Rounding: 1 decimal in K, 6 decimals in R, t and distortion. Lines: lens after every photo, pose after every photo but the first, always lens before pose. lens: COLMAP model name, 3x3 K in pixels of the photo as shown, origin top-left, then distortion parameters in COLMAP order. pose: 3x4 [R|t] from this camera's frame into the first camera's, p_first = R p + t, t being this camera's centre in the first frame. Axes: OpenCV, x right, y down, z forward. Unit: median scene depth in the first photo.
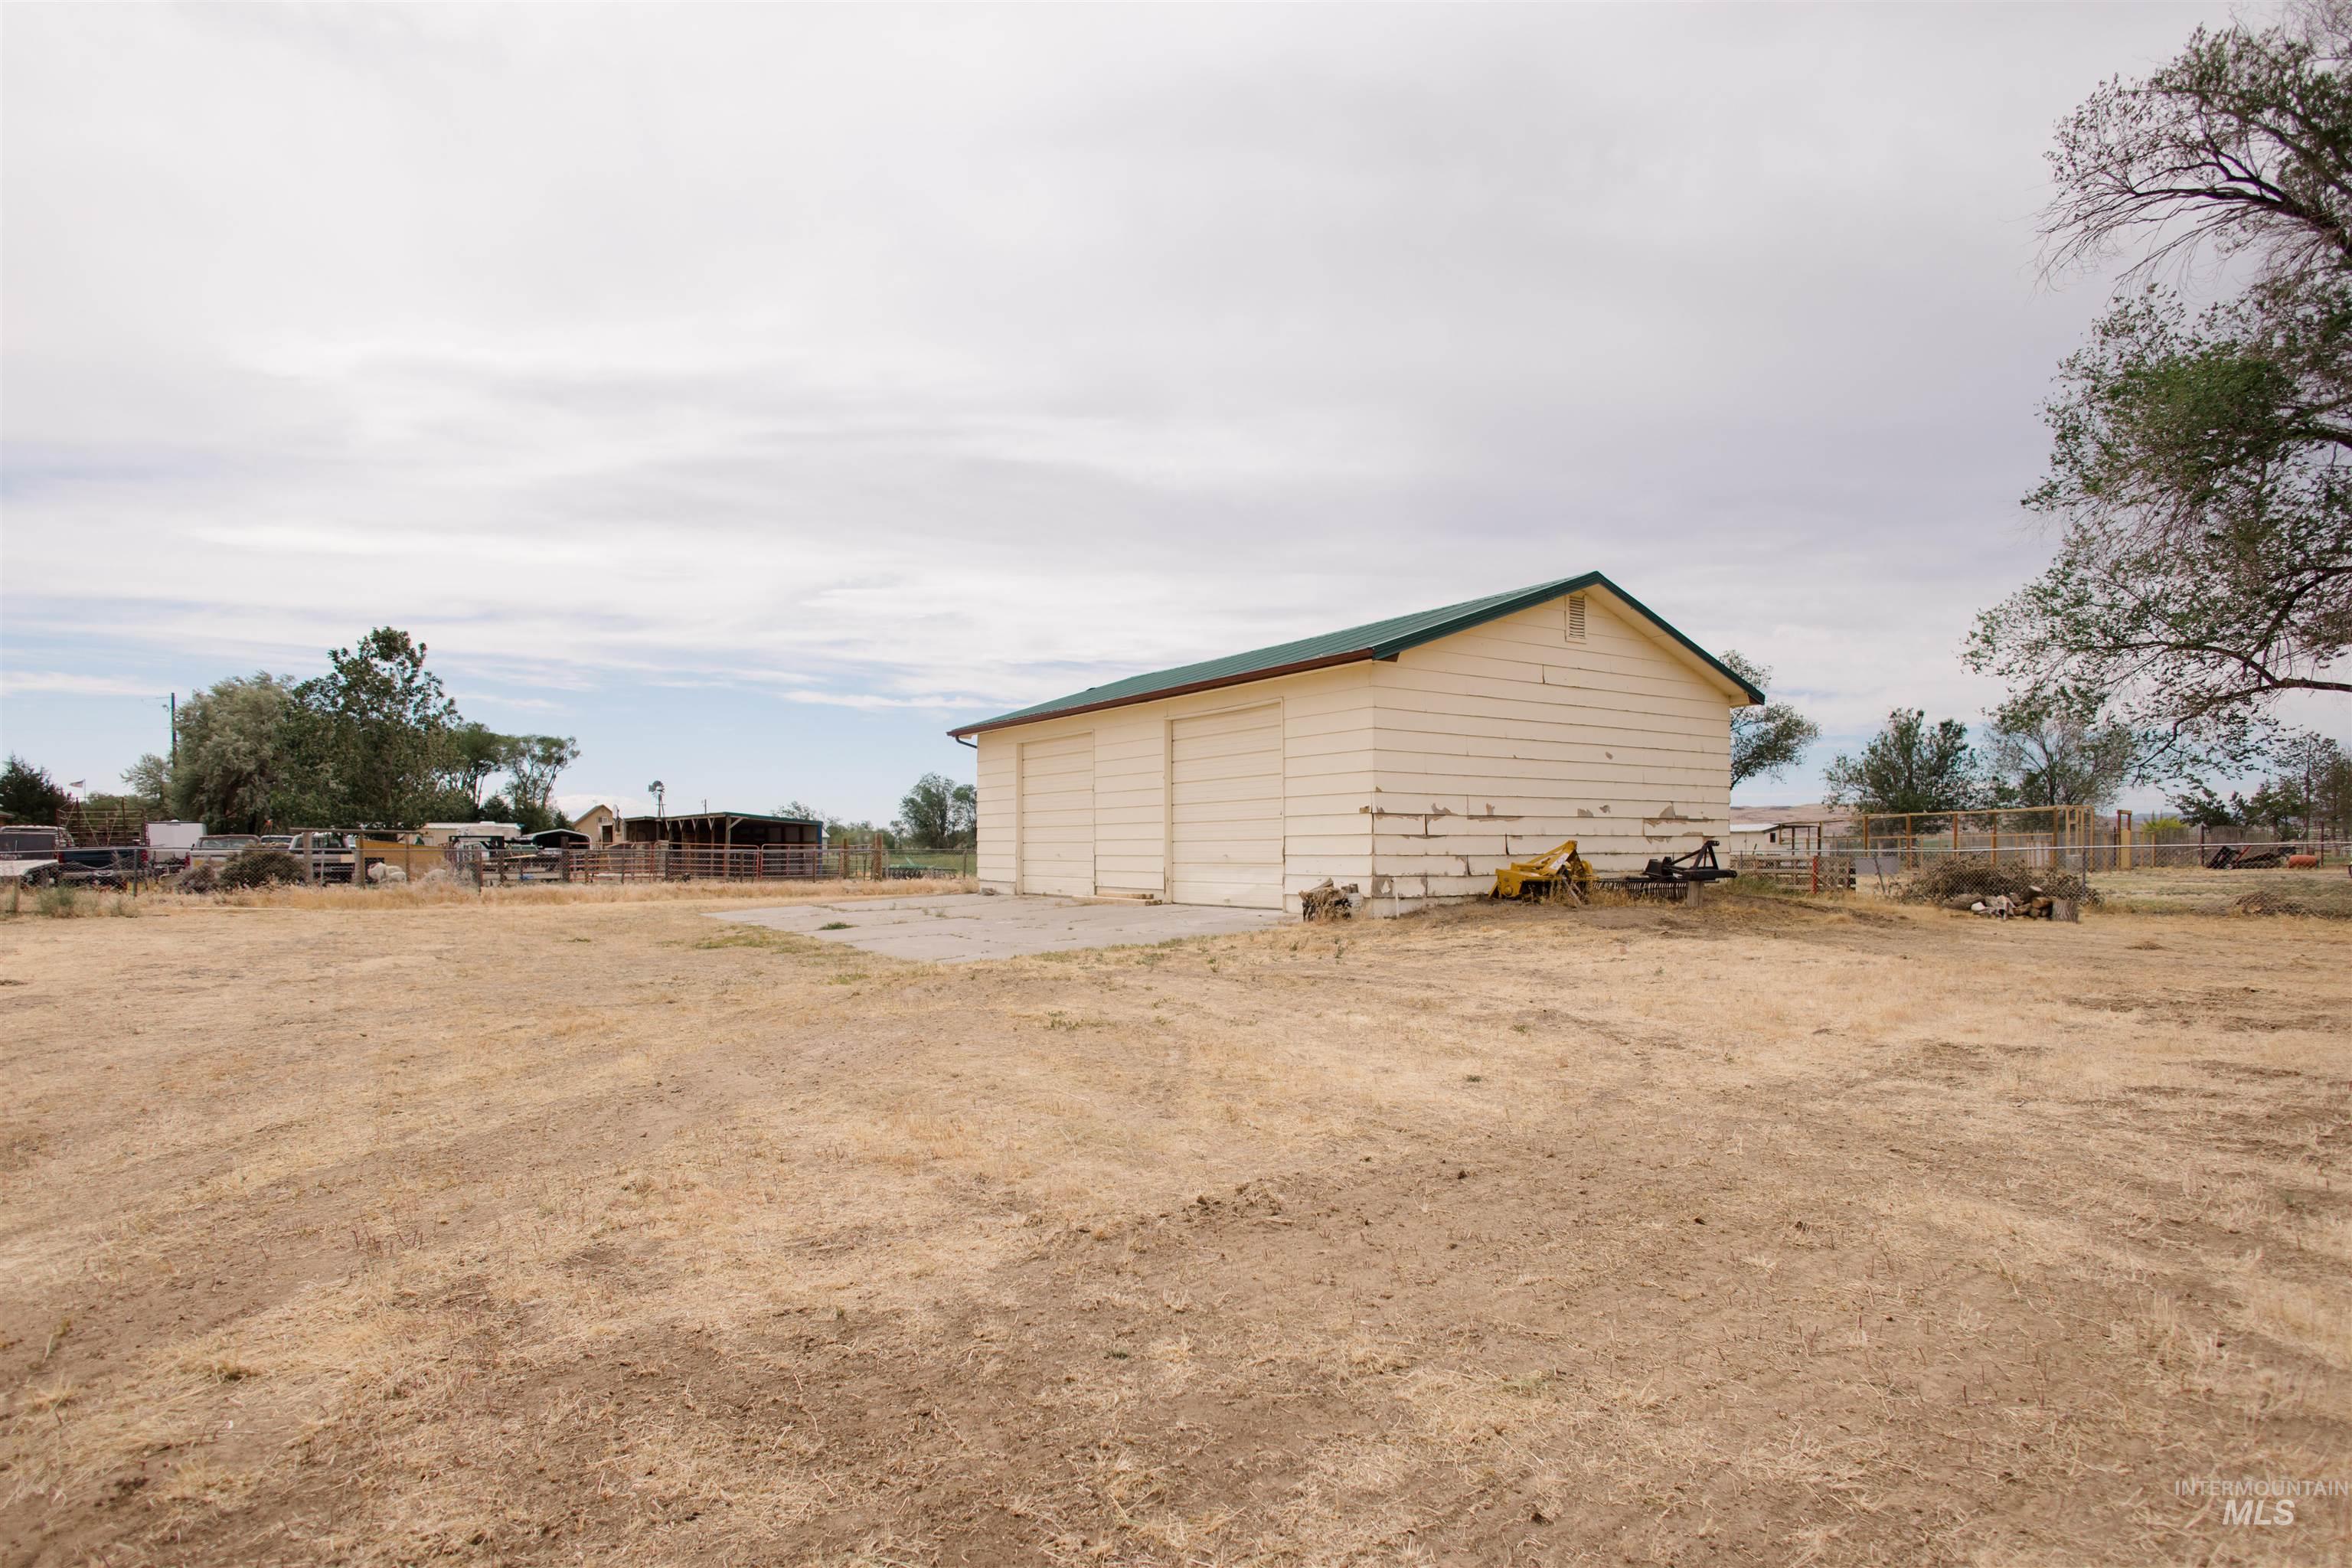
lens RADIAL K [[1094.0, 0, 1176.0], [0, 1094.0, 784.0], [0, 0, 1]] dist [0.001489, -0.004500]
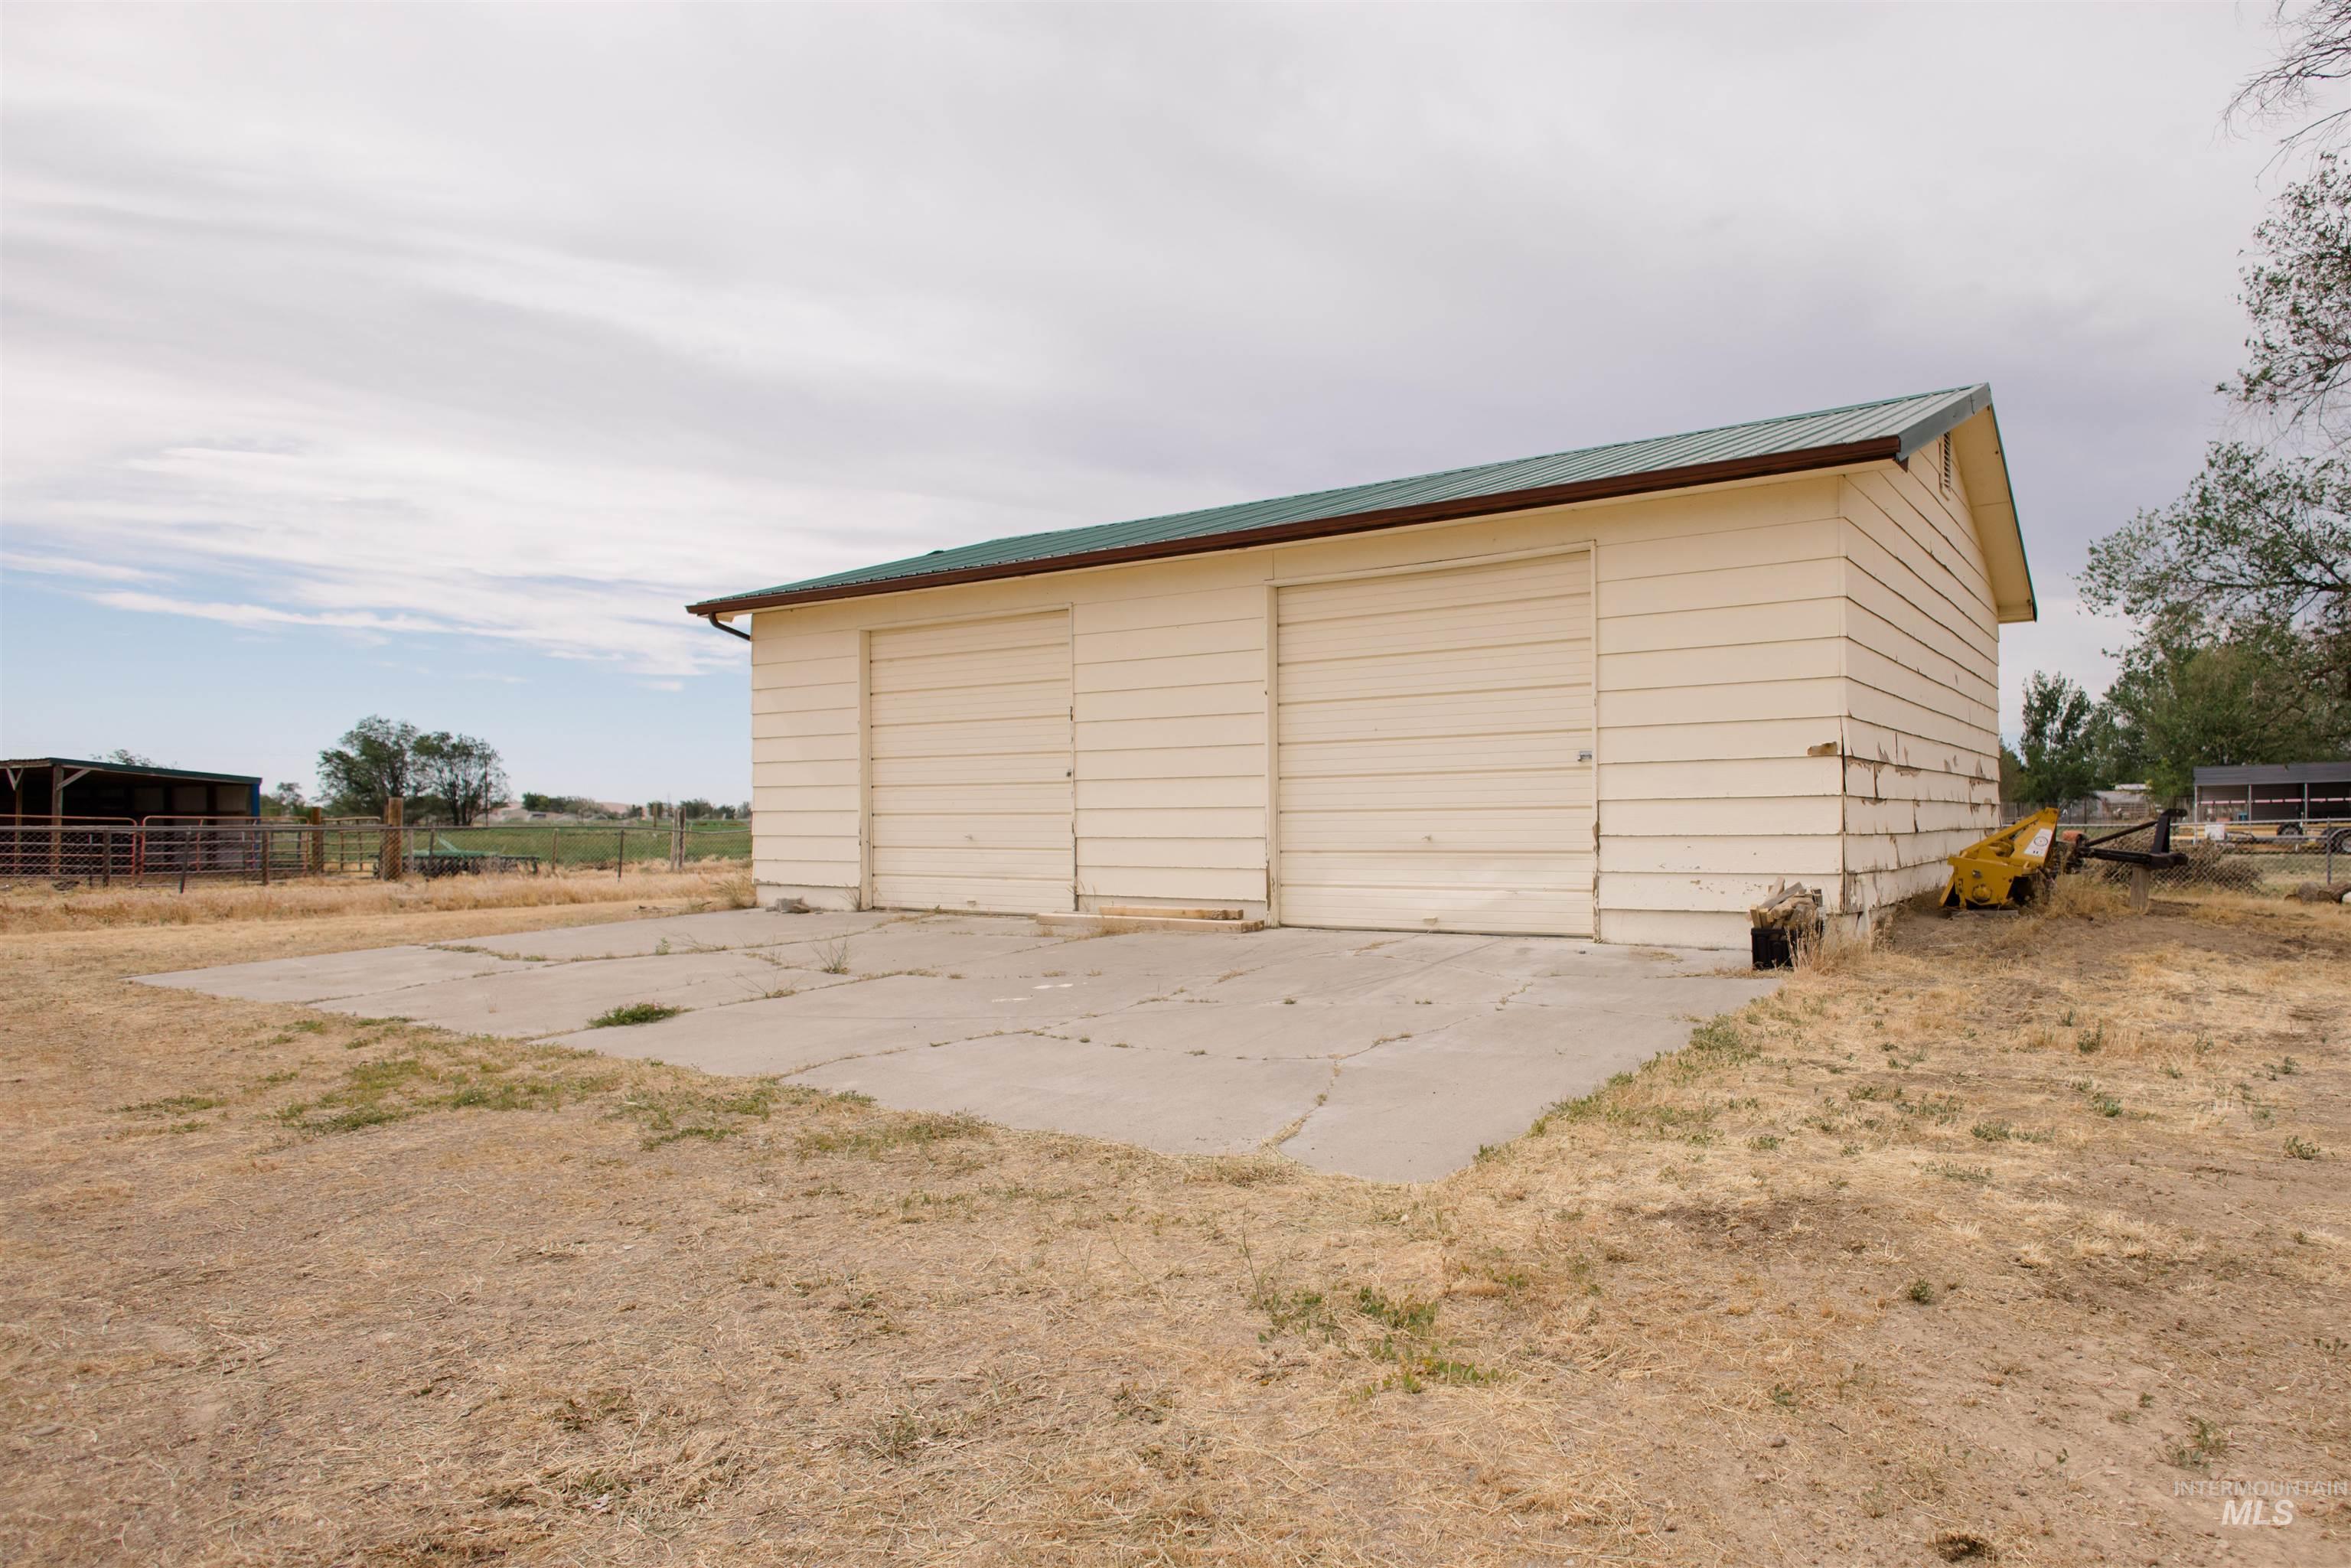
lens RADIAL K [[1157.8, 0, 1175.5], [0, 1157.8, 784.0], [0, 0, 1]] dist [-0.013393, -0.001552]
pose [[0.909559, 0.010374, 0.415446, -0.229193], [-0.022020, 0.999487, 0.023251, 0.021093], [-0.414992, -0.030296, 0.909321, 0.398261]]
